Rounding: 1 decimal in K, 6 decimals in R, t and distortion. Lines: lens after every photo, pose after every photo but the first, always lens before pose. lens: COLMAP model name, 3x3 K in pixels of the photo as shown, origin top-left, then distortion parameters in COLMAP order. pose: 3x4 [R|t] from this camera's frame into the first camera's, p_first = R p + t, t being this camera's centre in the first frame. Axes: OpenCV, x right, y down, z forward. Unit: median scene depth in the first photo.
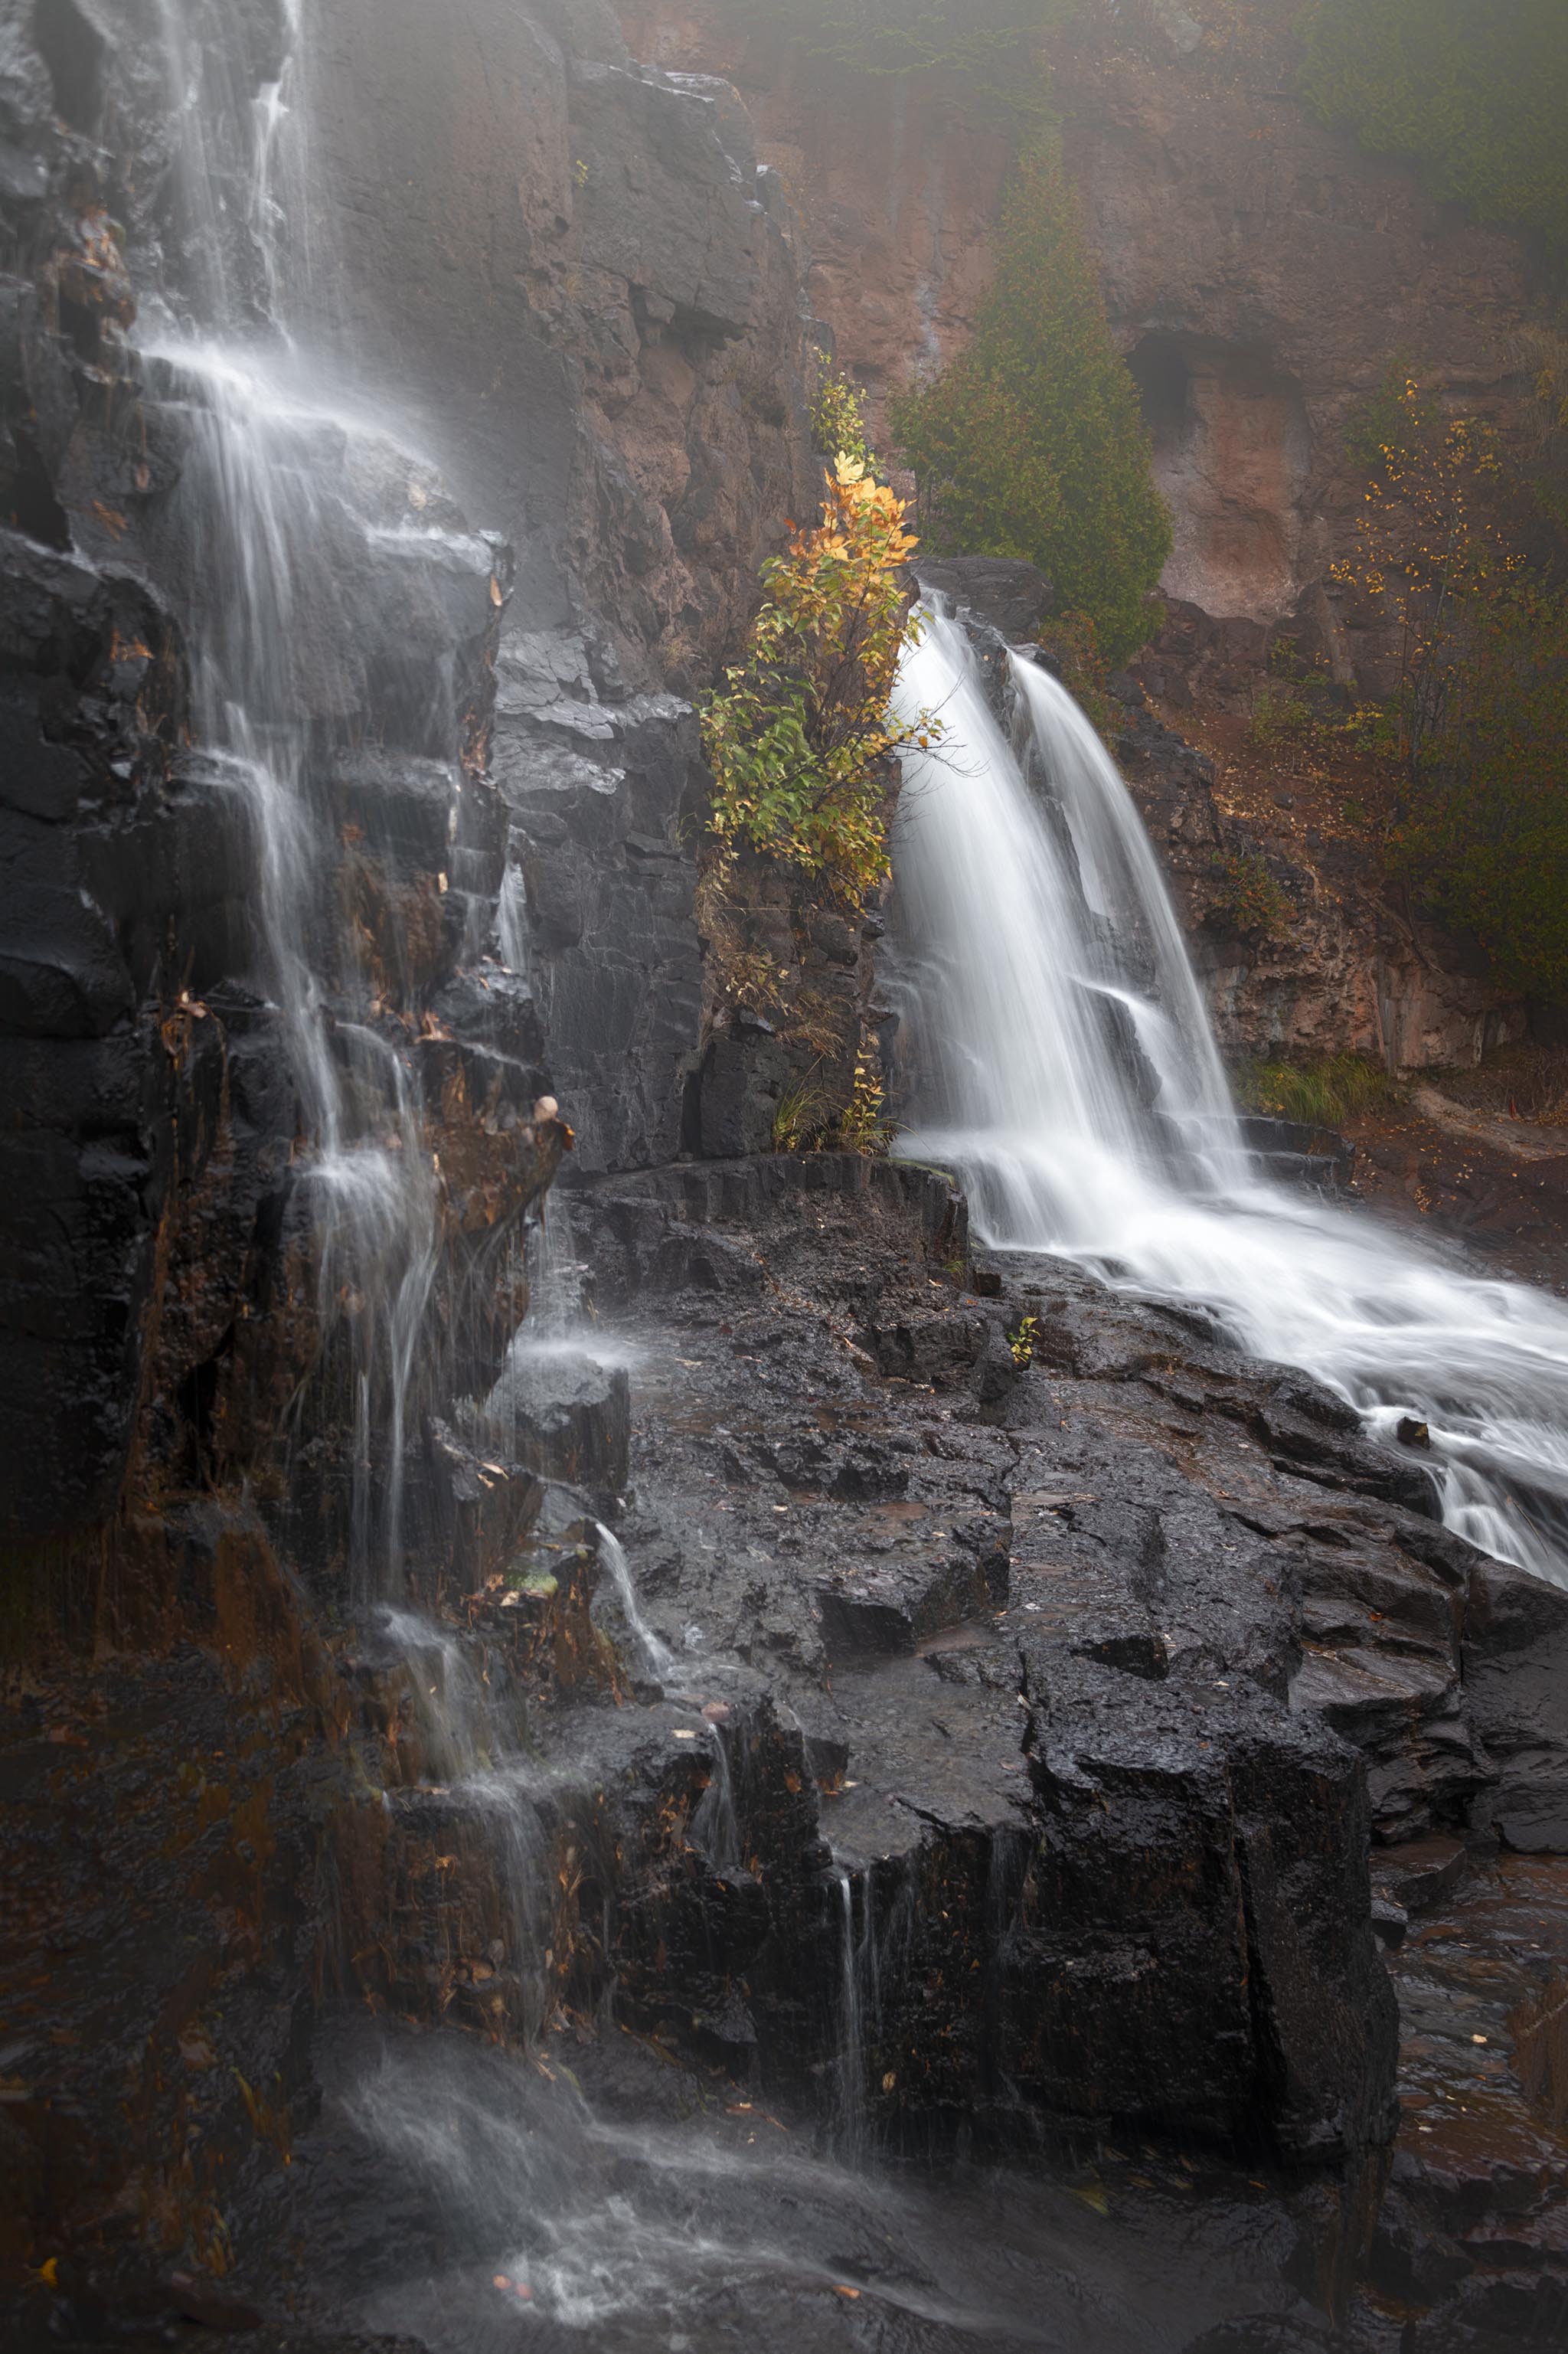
lens RADIAL K [[3244.8, 0, 783.3], [0, 3244.8, 1184.0], [0, 0, 1]] dist [0.231800, 0.000000]
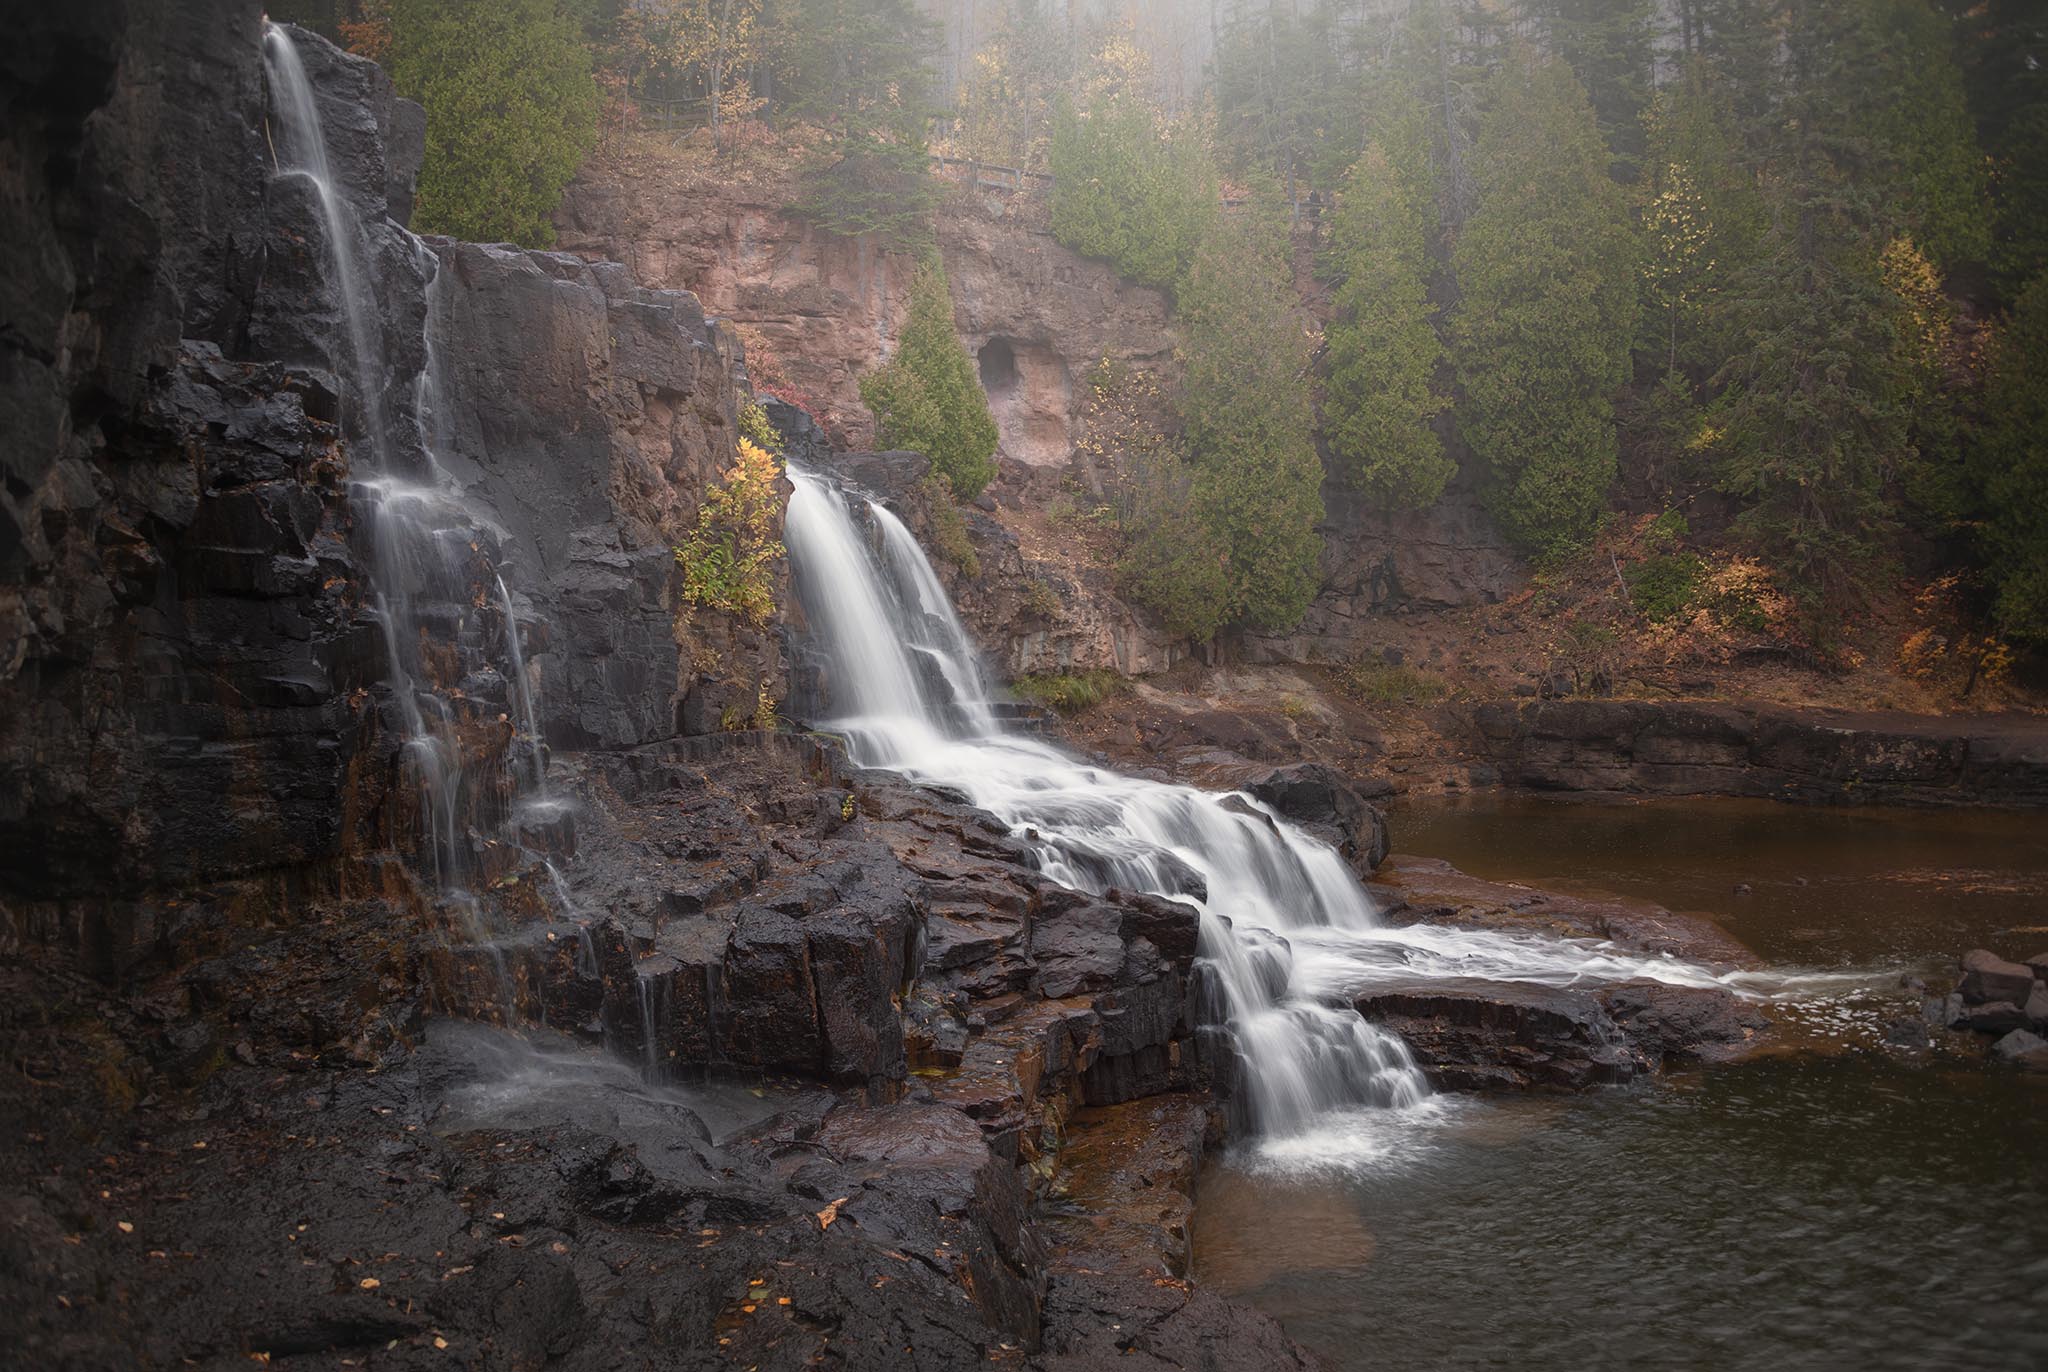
lens RADIAL K [[1667.3, 0, 1024.1], [0, 1667.3, 679.1], [0, 0, 1]] dist [-0.116816, 0.000733]
pose [[0.994515, -0.064381, 0.082426, 0.125980], [0.067678, 0.996989, -0.037849, 0.013715], [-0.079741, 0.043220, 0.995878, -0.237987]]
